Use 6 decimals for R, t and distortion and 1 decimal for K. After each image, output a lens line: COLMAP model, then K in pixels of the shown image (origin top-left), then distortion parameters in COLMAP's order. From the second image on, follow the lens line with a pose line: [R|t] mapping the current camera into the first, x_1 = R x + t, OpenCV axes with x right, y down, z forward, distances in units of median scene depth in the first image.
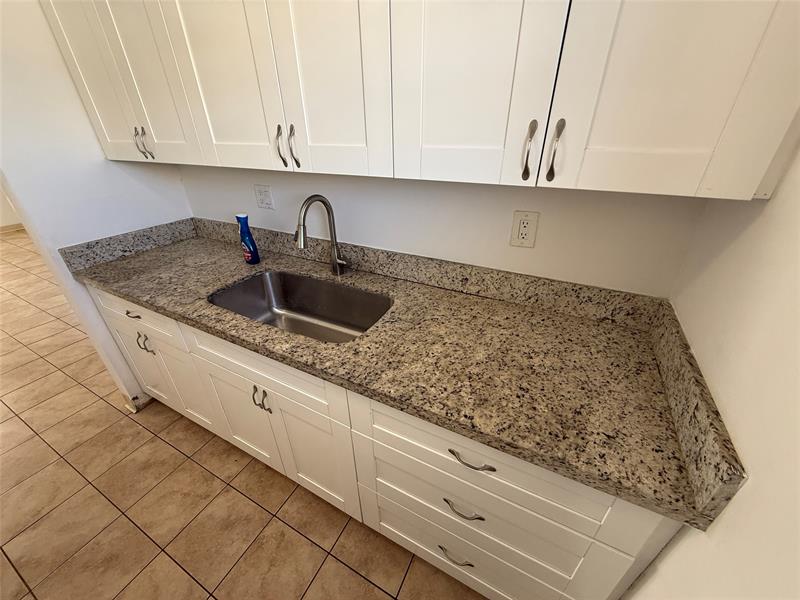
lens RADIAL K [[317.9, 0, 401.5], [0, 317.9, 299.9], [0, 0, 1]] dist [-0.000454, -0.000512]
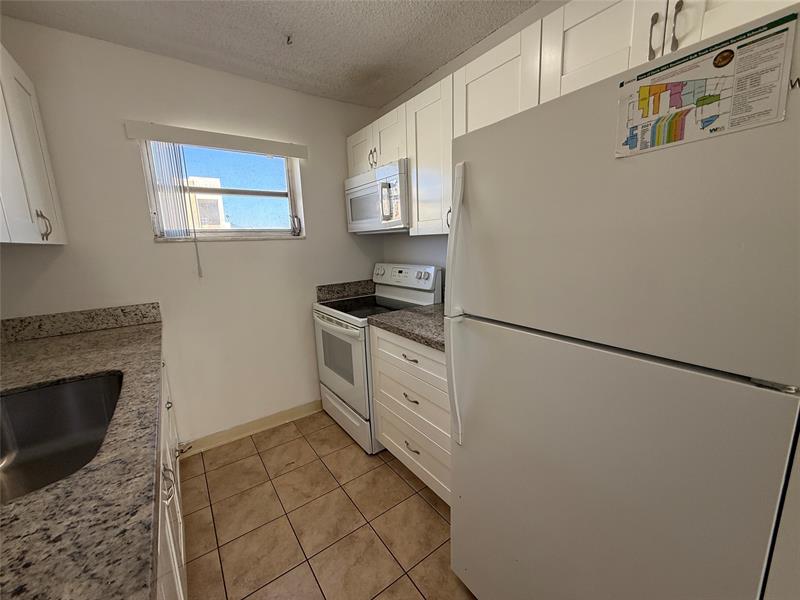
lens RADIAL K [[317.9, 0, 400.8], [0, 317.9, 300.1], [0, 0, 1]] dist [-0.000454, -0.000512]
pose [[-0.896540, -0.040443, 0.441113, -1.316328], [0.250578, 0.774872, 0.580331, -0.390237], [-0.365276, 0.630823, -0.684569, 1.014159]]
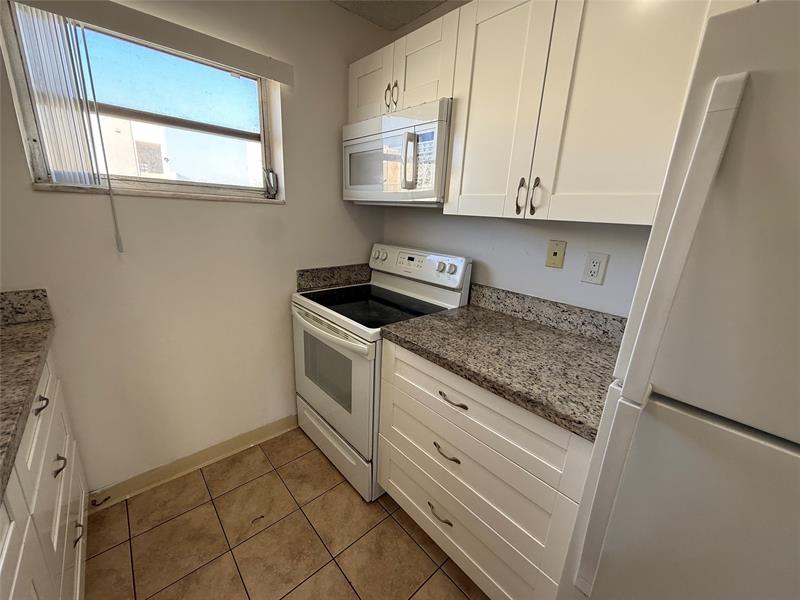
lens RADIAL K [[317.9, 0, 400.4], [0, 317.9, 300.3], [0, 0, 1]] dist [-0.000454, -0.000512]
pose [[-0.938517, -0.126955, 0.321041, -0.938075], [0.130159, 0.731185, 0.669647, -0.270527], [-0.319756, 0.670261, -0.669706, 0.743186]]
